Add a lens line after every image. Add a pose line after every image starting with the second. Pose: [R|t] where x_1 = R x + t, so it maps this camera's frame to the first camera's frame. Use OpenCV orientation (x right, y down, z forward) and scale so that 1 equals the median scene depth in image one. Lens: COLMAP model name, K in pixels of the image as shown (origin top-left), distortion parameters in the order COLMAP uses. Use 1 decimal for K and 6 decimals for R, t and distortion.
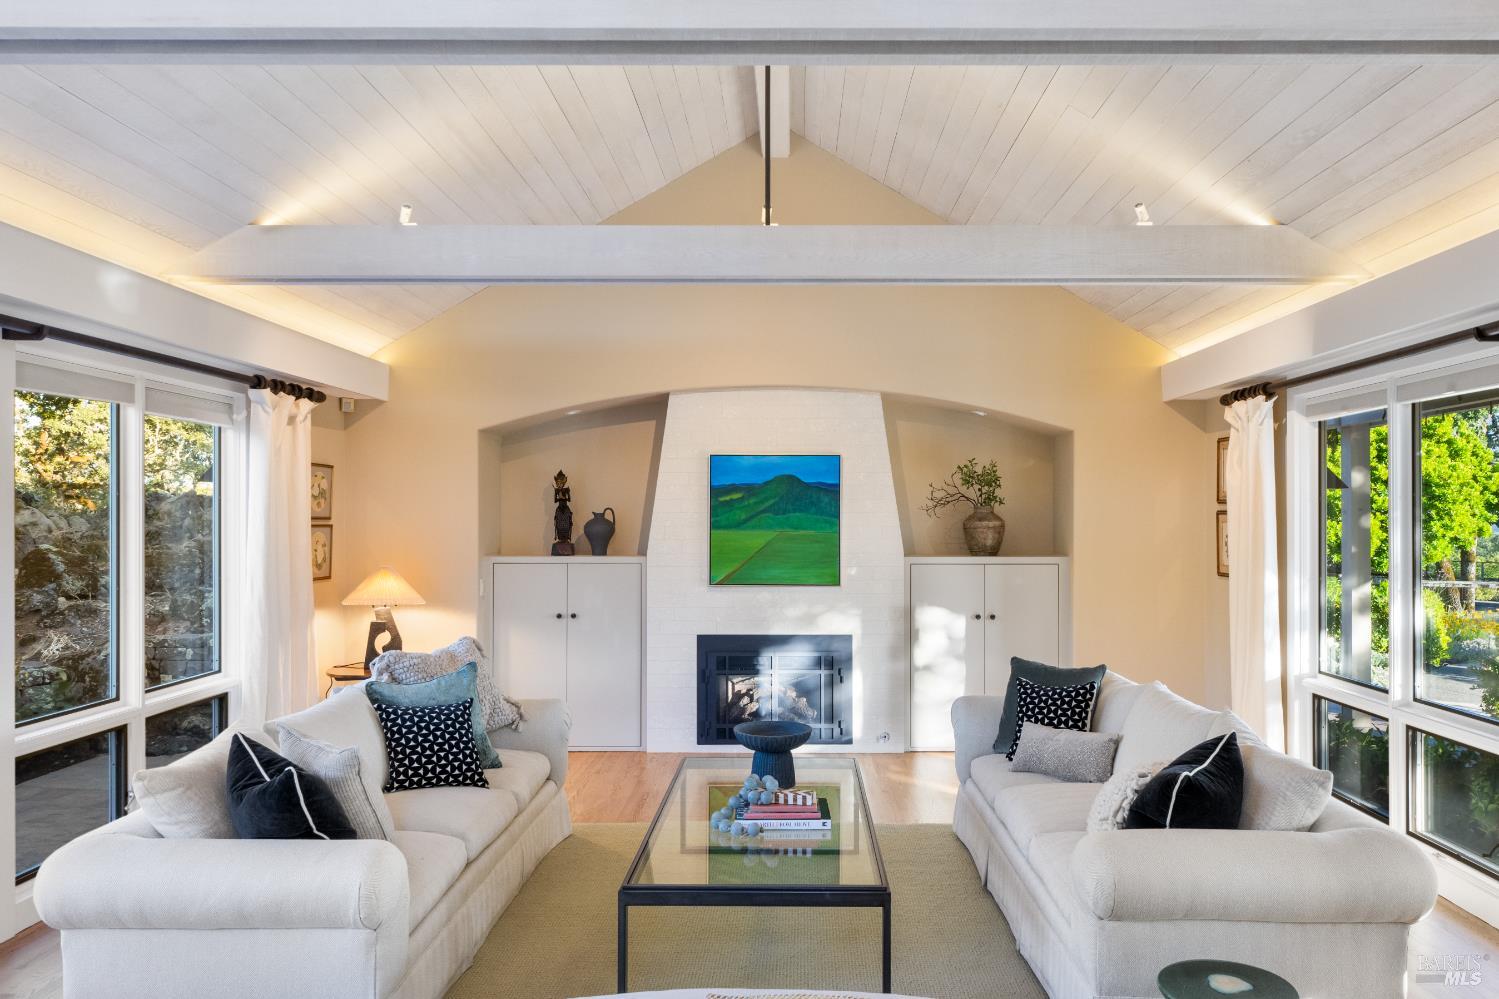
lens RADIAL K [[998.4, 0, 755.0], [0, 998.4, 509.1], [0, 0, 1]] dist [-0.005091, 0.000324]
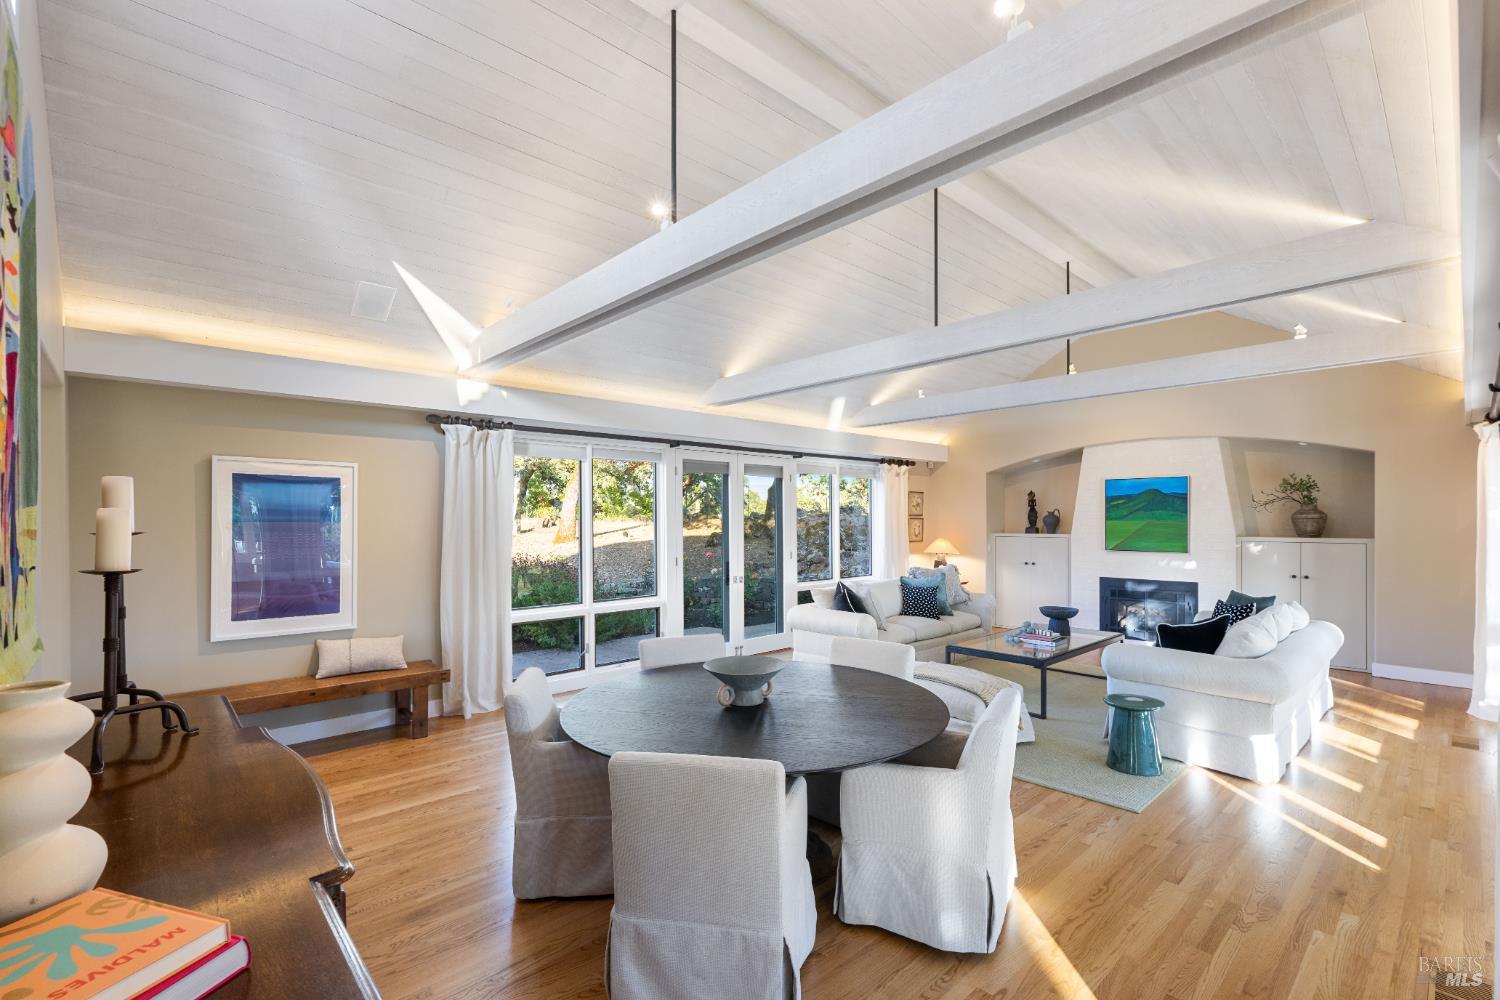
lens RADIAL K [[661.3, 0, 751.6], [0, 661.3, 510.7], [0, 0, 1]] dist [-0.000368, -0.000007]
pose [[0.683451, -0.011670, -0.729904, 0.399365], [0.009451, 0.999930, -0.007138, 0.005613], [0.729936, -0.002020, 0.683513, -0.312707]]
